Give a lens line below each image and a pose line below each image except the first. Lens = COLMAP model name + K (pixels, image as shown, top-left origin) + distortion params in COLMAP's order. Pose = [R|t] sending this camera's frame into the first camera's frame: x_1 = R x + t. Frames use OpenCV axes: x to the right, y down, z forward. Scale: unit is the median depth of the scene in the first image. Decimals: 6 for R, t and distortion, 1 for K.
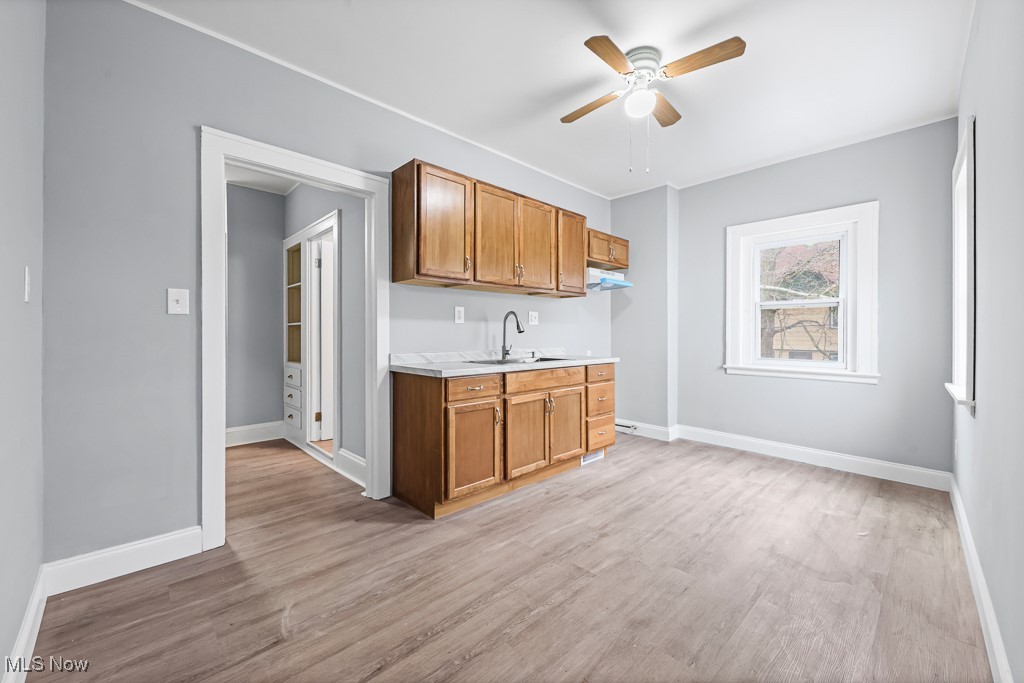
lens RADIAL K [[397.8, 0, 517.5], [0, 397.8, 335.9], [0, 0, 1]] dist [0.007767, -0.000074]
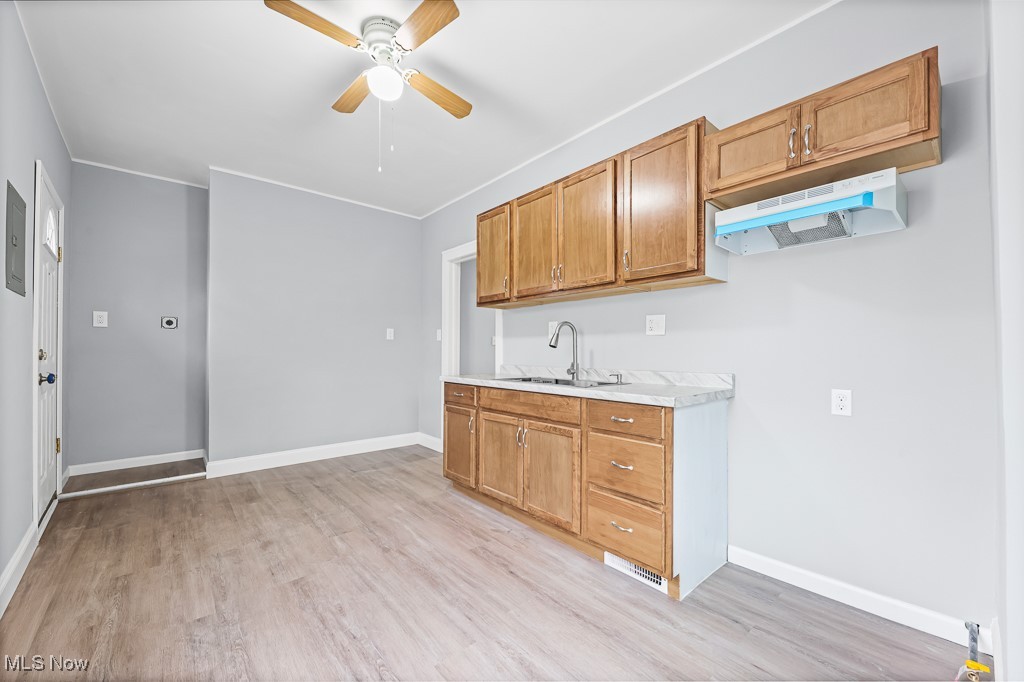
lens RADIAL K [[397.8, 0, 512.1], [0, 397.8, 345.1], [0, 0, 1]] dist [0.007767, -0.000074]
pose [[-0.049176, -0.016294, -0.998657, 1.117286], [-0.008953, 0.999834, -0.015872, 0.003639], [0.998750, 0.008161, -0.049314, 1.267215]]
